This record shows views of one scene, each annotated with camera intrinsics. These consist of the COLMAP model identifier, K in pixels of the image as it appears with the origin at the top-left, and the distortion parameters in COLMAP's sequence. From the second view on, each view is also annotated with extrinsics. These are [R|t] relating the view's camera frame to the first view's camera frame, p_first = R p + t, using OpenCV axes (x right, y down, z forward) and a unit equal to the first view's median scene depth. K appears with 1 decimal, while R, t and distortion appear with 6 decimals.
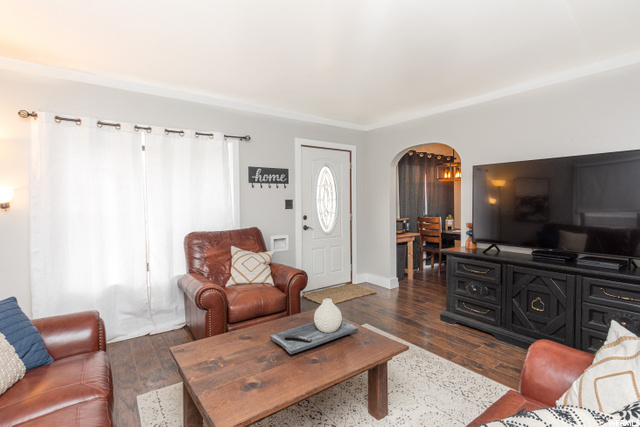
lens RADIAL K [[298.7, 0, 320.0], [0, 298.7, 213.5], [0, 0, 1]] dist [-0.000026, -0.000241]
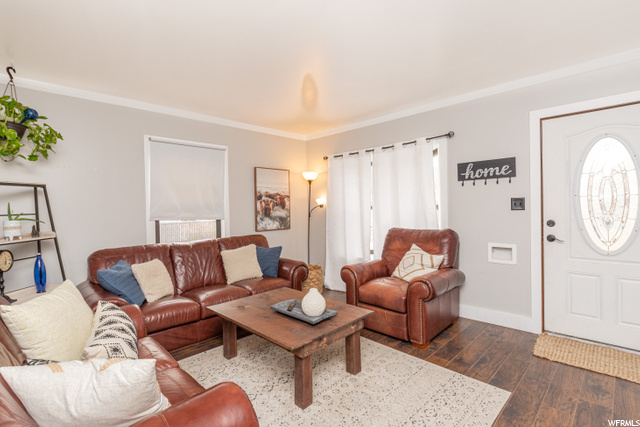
lens RADIAL K [[298.7, 0, 320.0], [0, 298.7, 213.5], [0, 0, 1]] dist [-0.000026, -0.000241]
pose [[0.173157, 0.037851, -0.984167, 0.574138], [-0.015122, 0.999246, 0.035770, -0.027310], [0.984778, 0.008689, 0.173598, 0.396304]]
